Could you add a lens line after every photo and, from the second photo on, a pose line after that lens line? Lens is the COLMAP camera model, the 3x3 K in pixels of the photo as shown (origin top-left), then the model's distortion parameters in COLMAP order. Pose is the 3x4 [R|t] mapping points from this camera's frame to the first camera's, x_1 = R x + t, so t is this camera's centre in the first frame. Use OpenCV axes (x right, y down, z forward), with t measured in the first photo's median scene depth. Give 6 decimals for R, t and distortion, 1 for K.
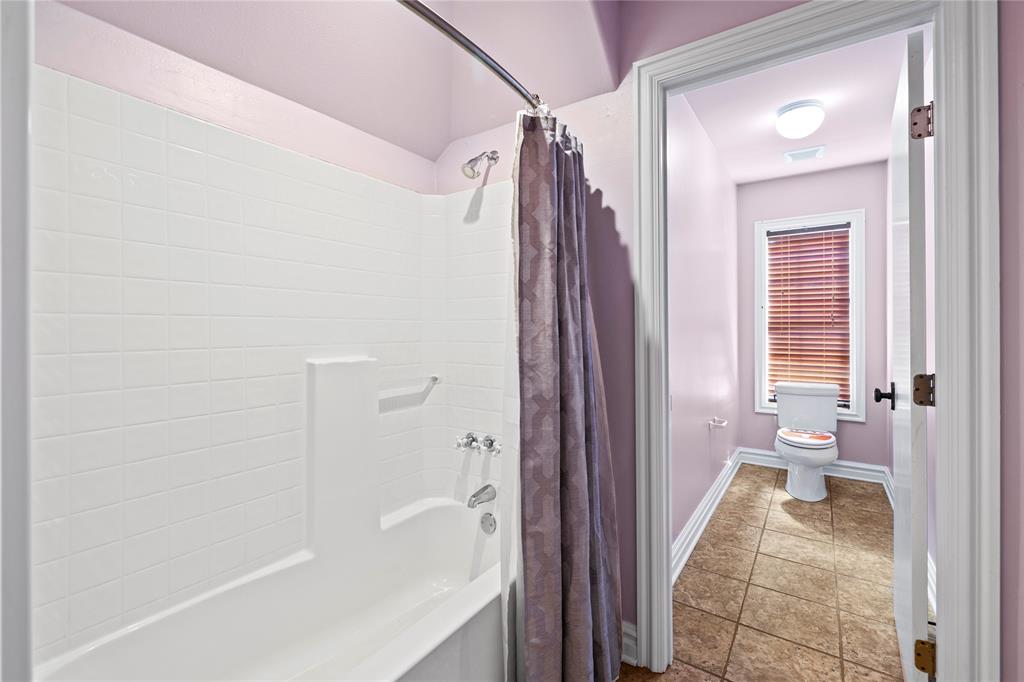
lens RADIAL K [[437.4, 0, 512.5], [0, 437.4, 335.4], [0, 0, 1]] dist [-0.003057, 0.001673]
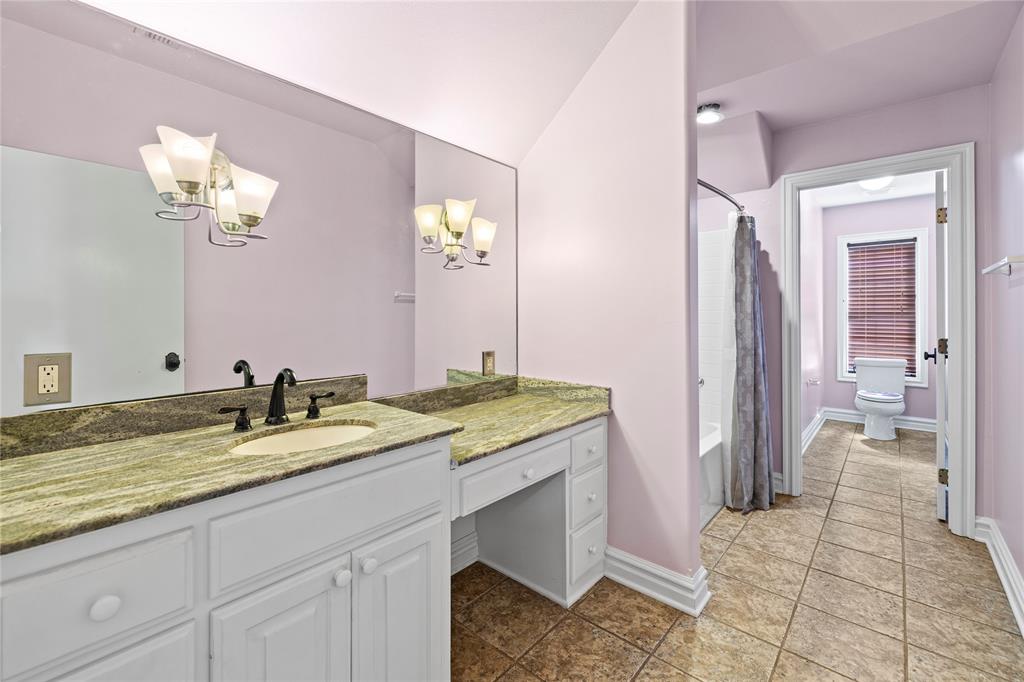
lens RADIAL K [[437.4, 0, 506.6], [0, 437.4, 321.4], [0, 0, 1]] dist [-0.003057, 0.001673]
pose [[0.993496, 0.005882, -0.113717, -0.315391], [-0.006533, 0.999964, -0.005350, 0.011976], [0.113681, 0.006058, 0.993499, -0.464672]]
